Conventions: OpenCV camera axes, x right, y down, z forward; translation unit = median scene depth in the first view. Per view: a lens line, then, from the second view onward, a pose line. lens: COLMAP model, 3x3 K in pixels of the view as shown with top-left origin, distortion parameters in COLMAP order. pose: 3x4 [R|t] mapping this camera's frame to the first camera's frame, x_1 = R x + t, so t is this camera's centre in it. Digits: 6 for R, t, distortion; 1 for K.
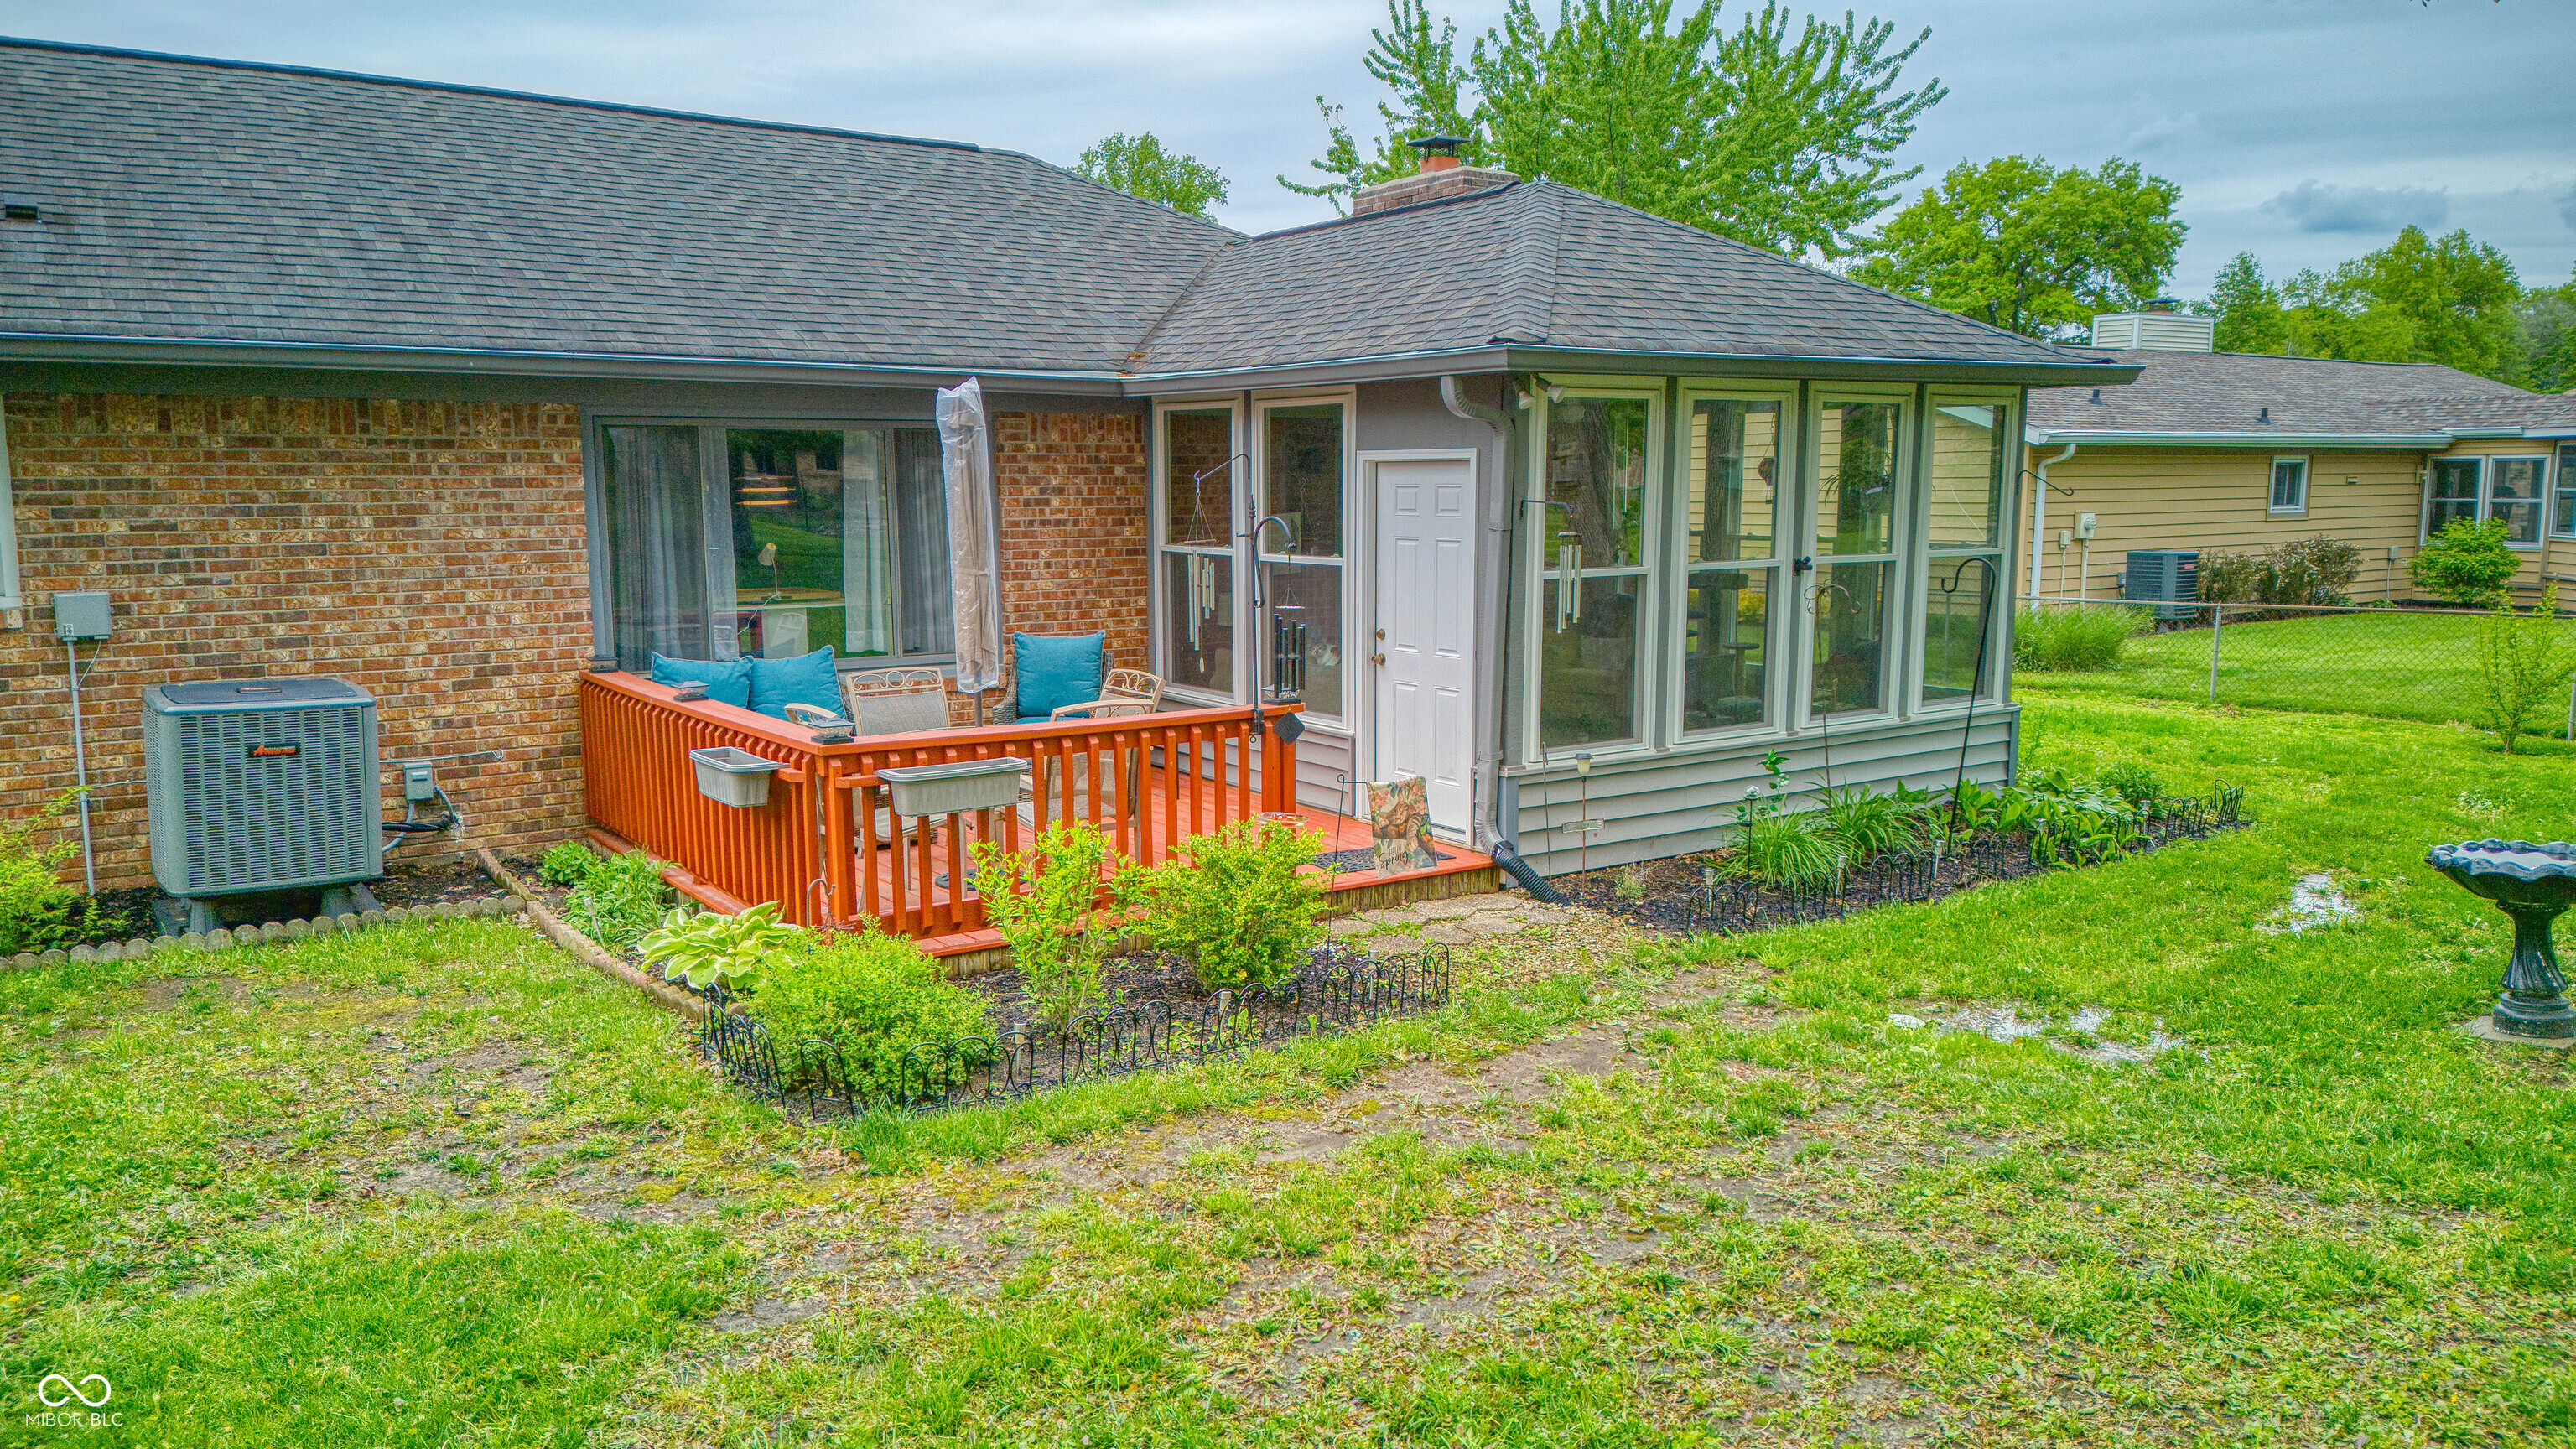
lens RADIAL K [[1783.4, 0, 1288.0], [0, 1783.4, 724.5], [0, 0, 1]] dist [0.080971, -0.077559]
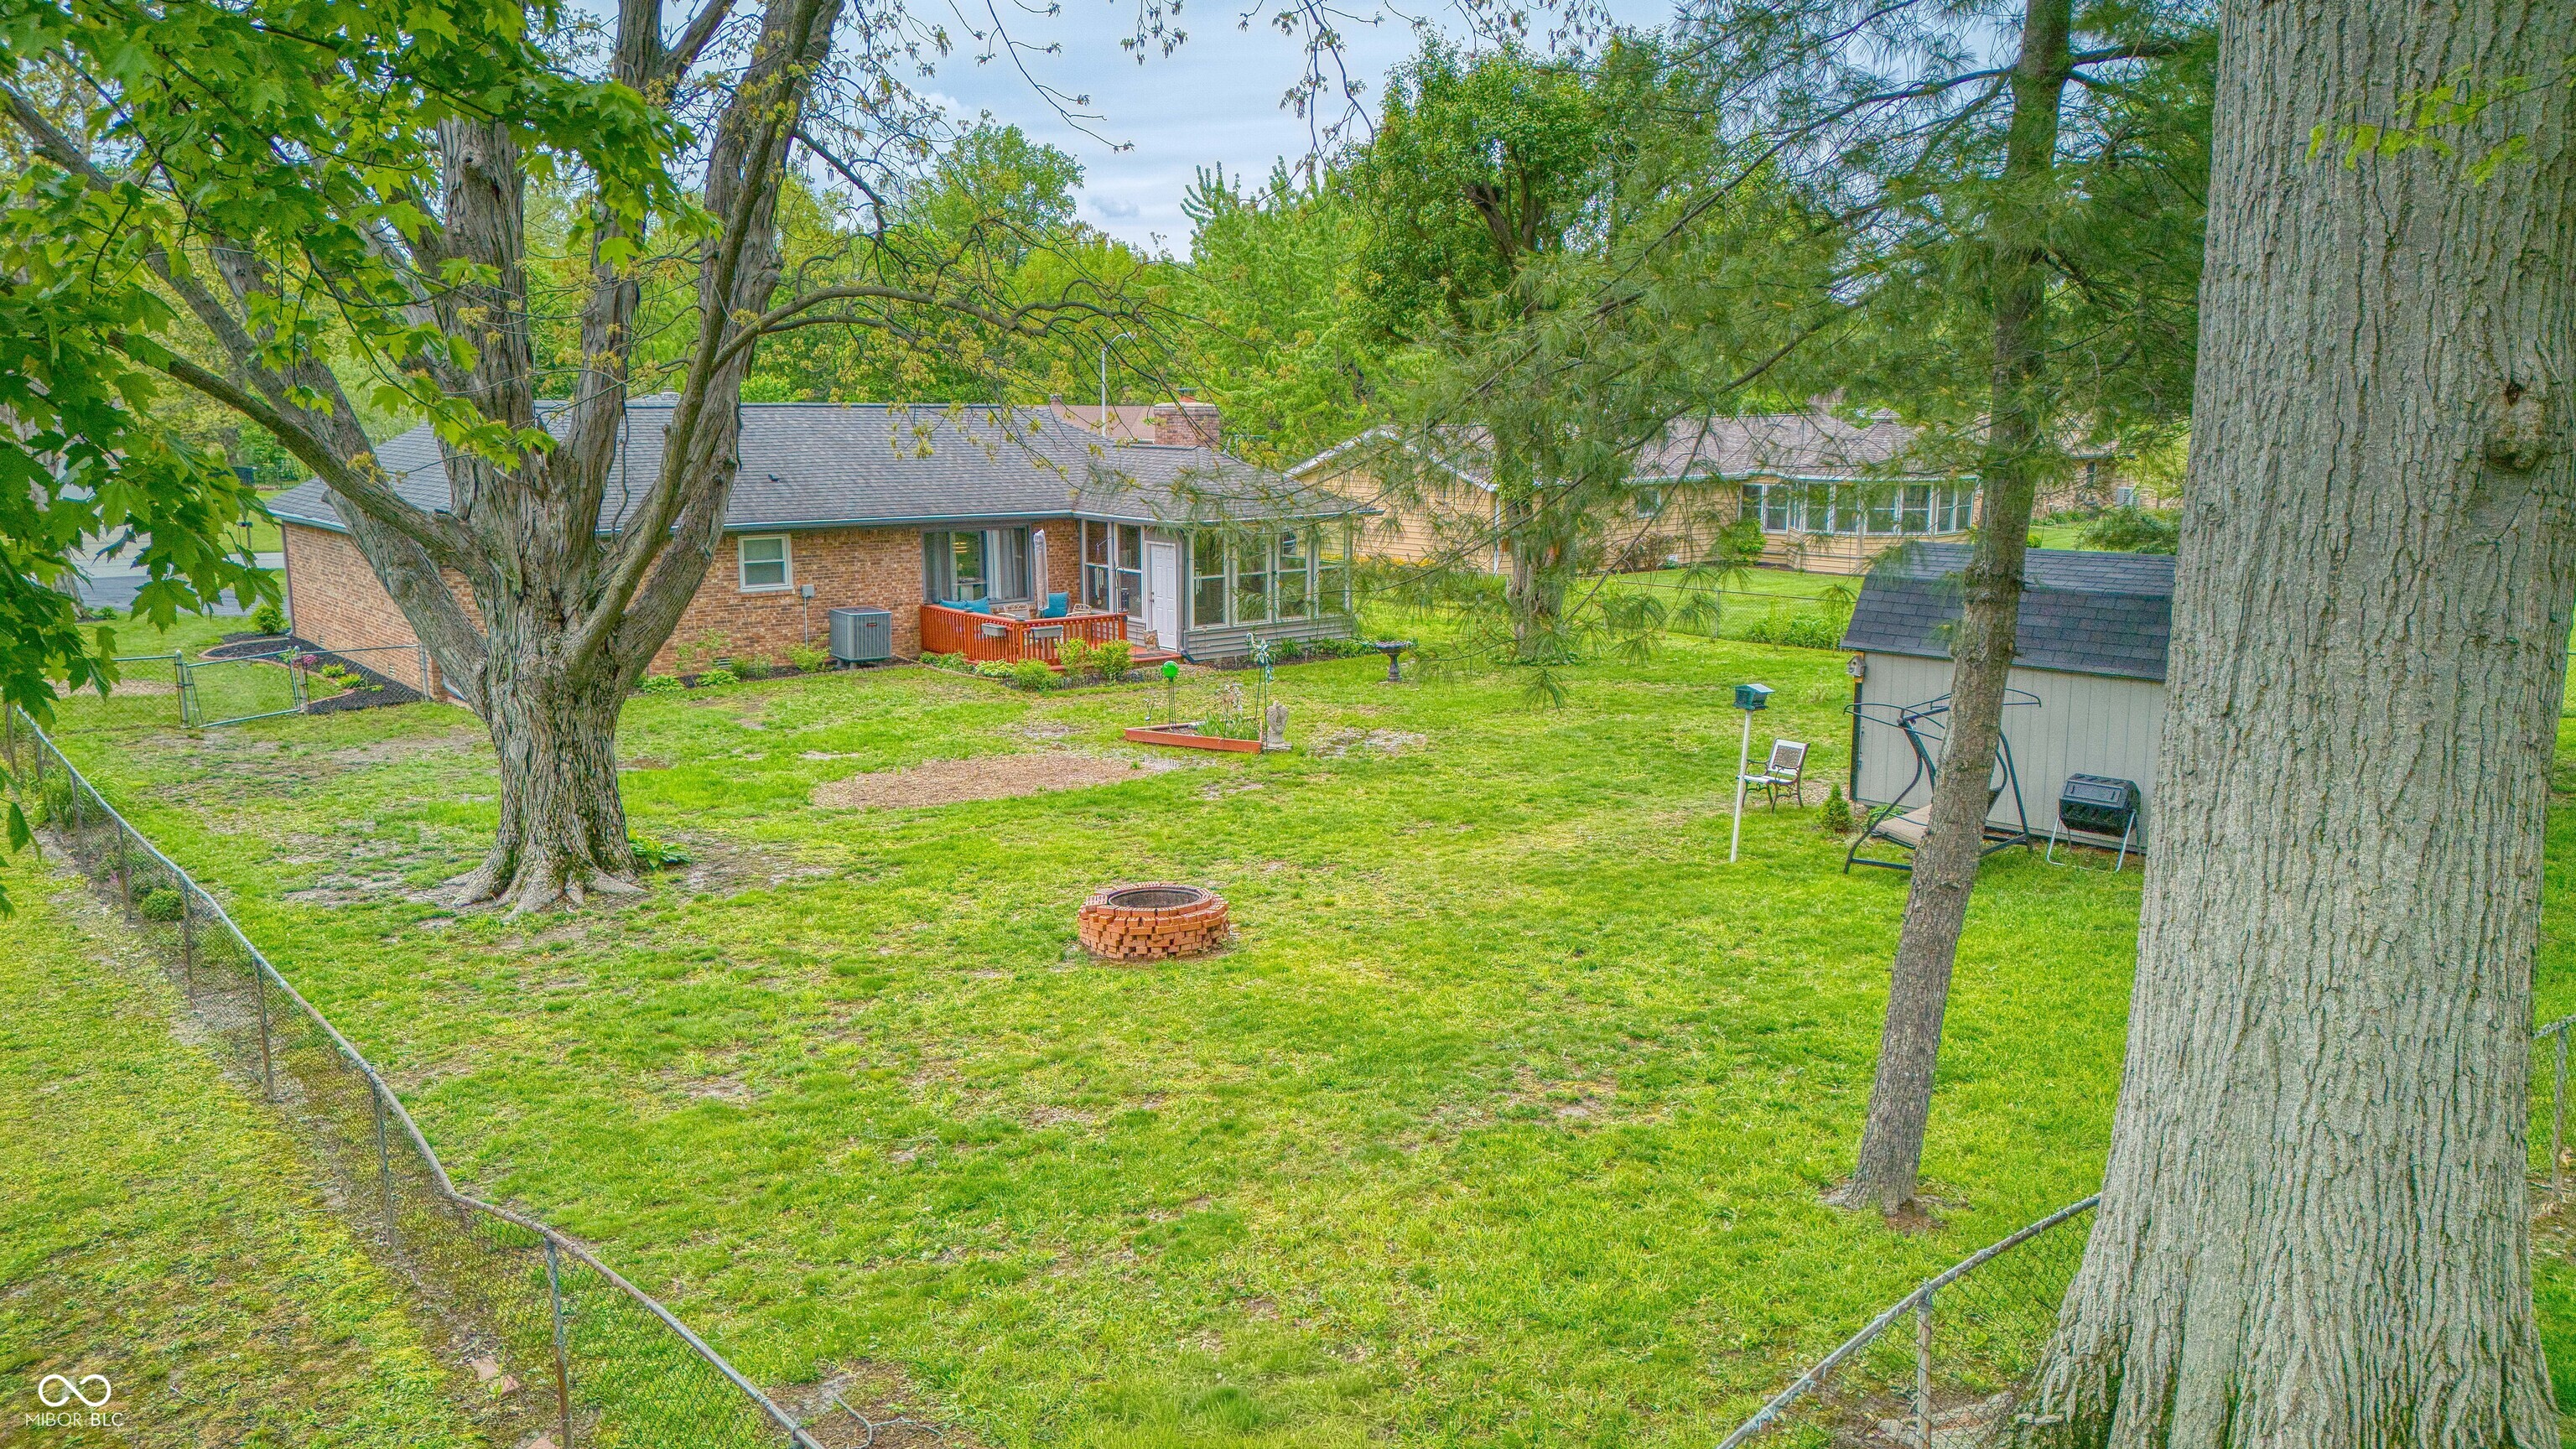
lens RADIAL K [[1783.4, 0, 1288.0], [0, 1783.4, 724.5], [0, 0, 1]] dist [0.080971, -0.077559]
pose [[0.996858, -0.009439, 0.078648, 0.037390], [0.006198, 0.999125, 0.041358, 0.058171], [-0.078970, -0.040740, 0.996044, -2.319340]]
